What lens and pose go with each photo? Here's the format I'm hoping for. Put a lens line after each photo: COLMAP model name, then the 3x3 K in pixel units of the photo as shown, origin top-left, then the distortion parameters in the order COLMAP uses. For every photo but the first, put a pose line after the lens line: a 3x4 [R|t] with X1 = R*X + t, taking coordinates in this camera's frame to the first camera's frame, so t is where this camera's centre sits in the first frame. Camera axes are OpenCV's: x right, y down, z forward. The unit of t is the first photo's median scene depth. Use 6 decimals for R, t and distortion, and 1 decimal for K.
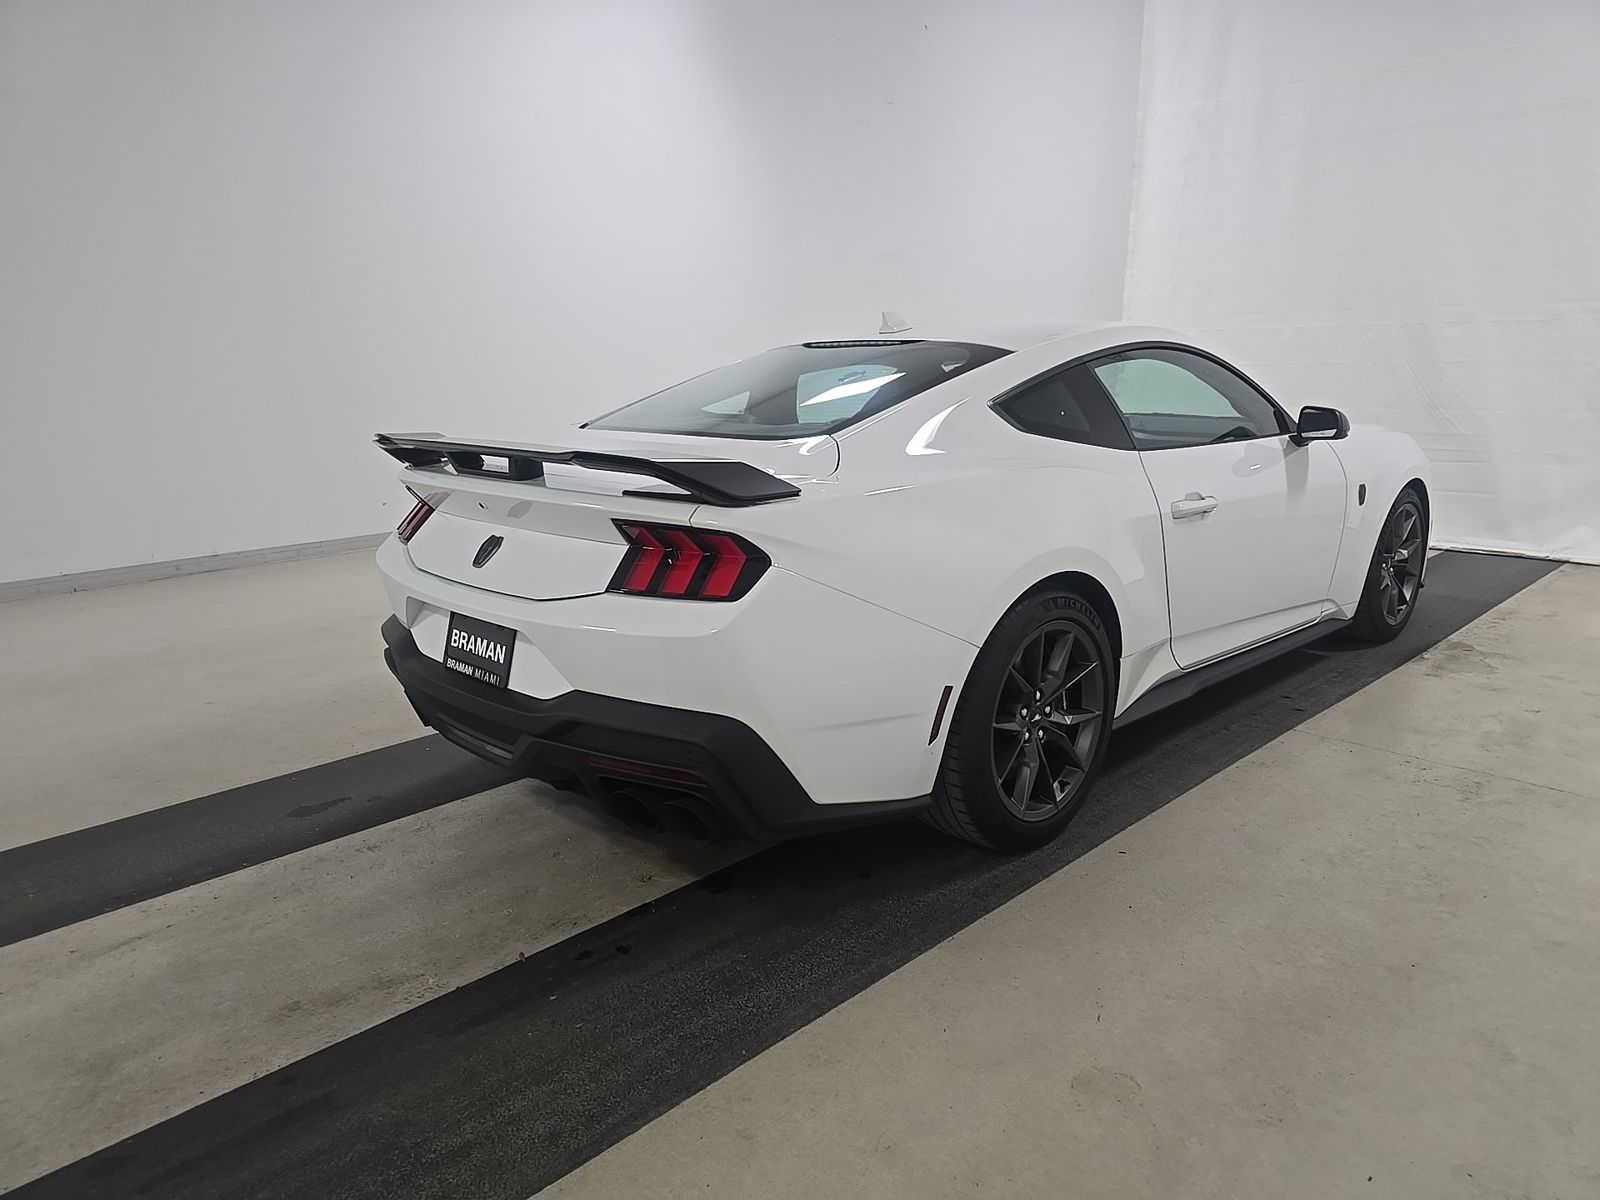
lens RADIAL K [[1064.0, 0, 800.0], [0, 1064.0, 600.0], [0, 0, 1]] dist [0.055749, -0.048587]
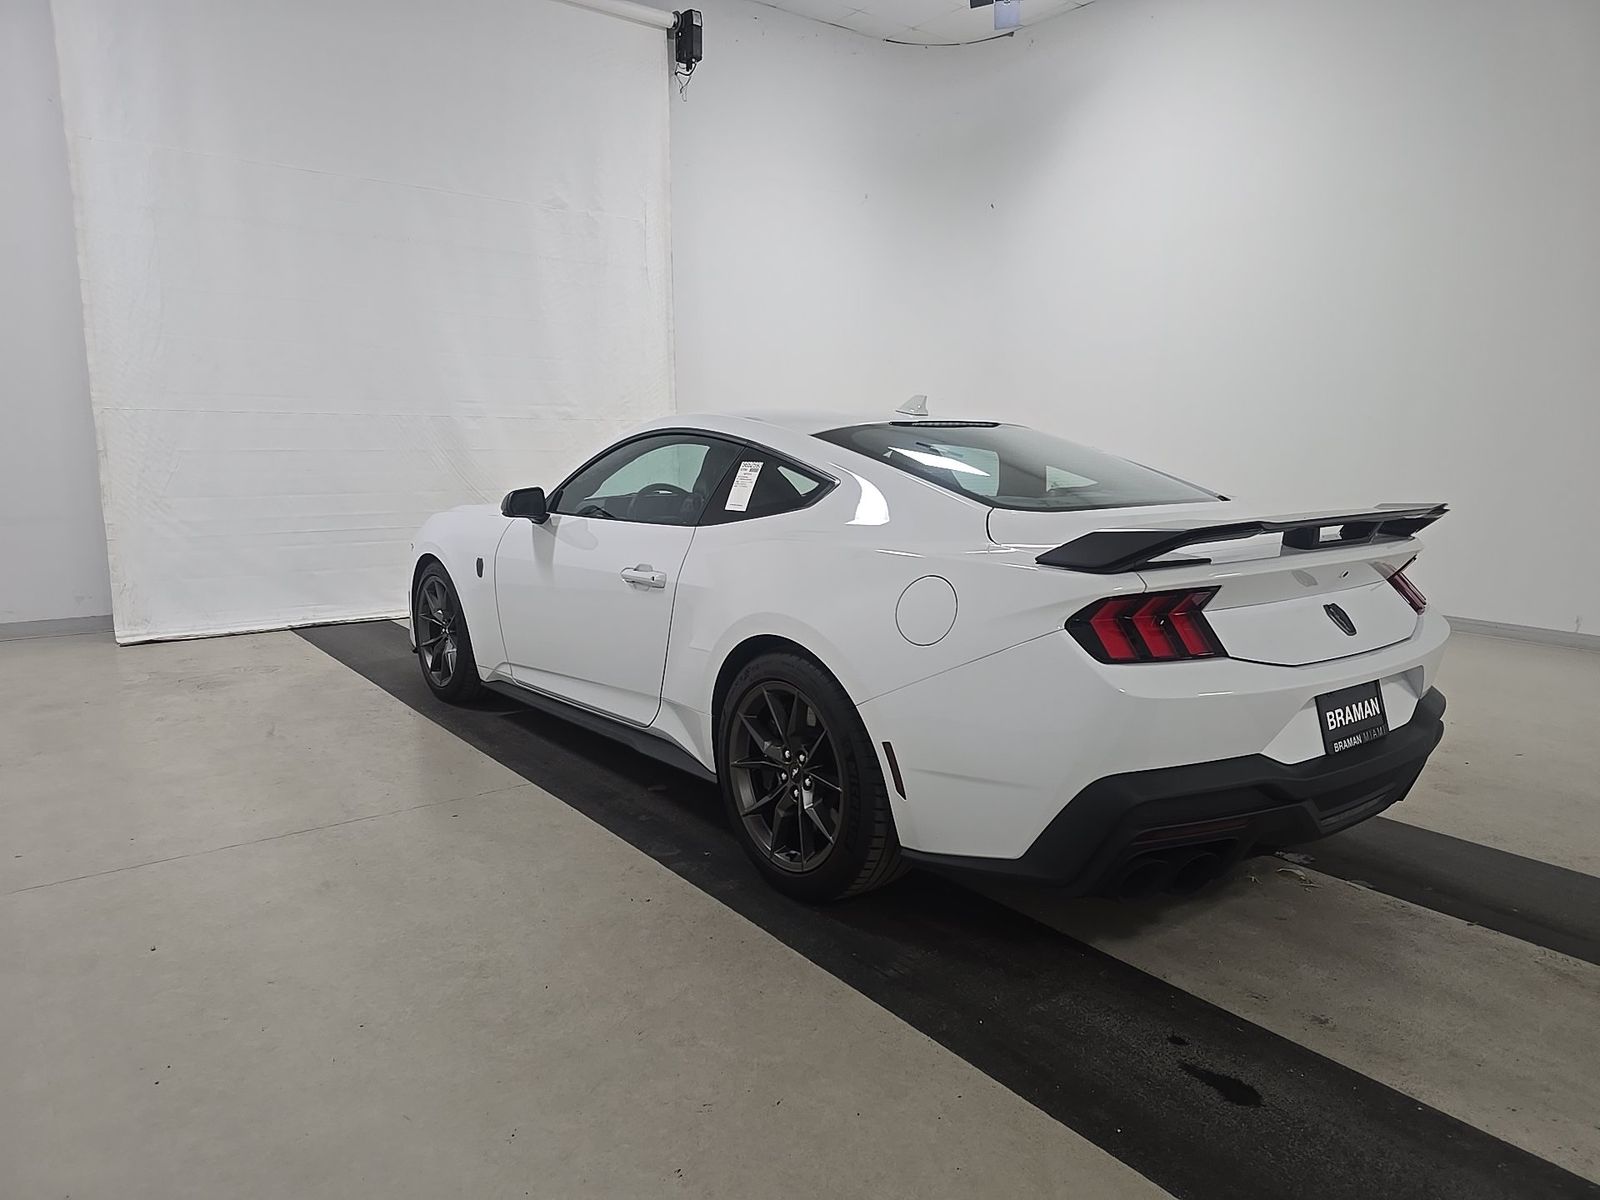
lens RADIAL K [[1073.7, 0, 804.7], [0, 1073.7, 596.5], [0, 0, 1]] dist [0.049016, -0.044539]
pose [[0.111806, -0.126857, 0.985600, -1.241438], [0.213133, 0.971799, 0.100903, -0.254480], [-0.970605, 0.198782, 0.135690, 1.232674]]
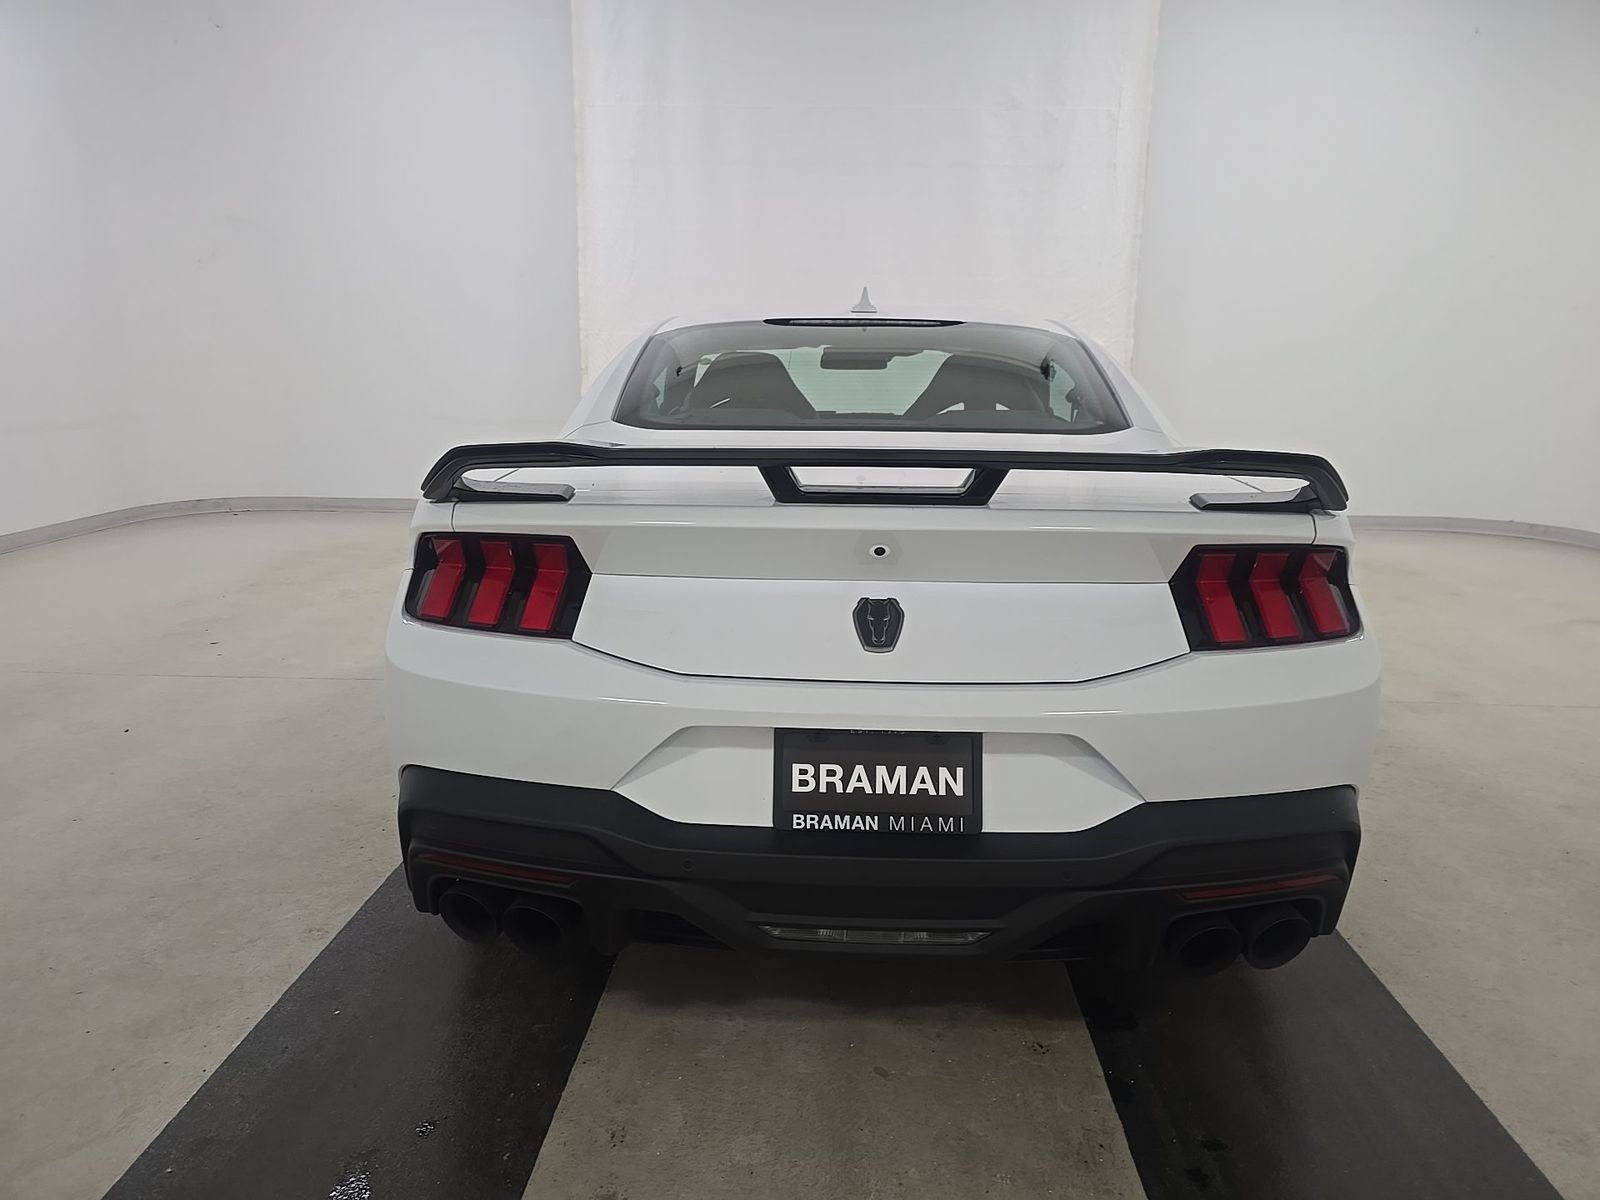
lens RADIAL K [[1073.7, 0, 804.7], [0, 1073.7, 596.5], [0, 0, 1]] dist [0.049016, -0.044539]
pose [[0.722584, -0.118041, 0.681131, -0.677542], [0.127698, 0.991149, 0.036297, -0.081137], [-0.679386, 0.060752, 0.731262, 0.527268]]
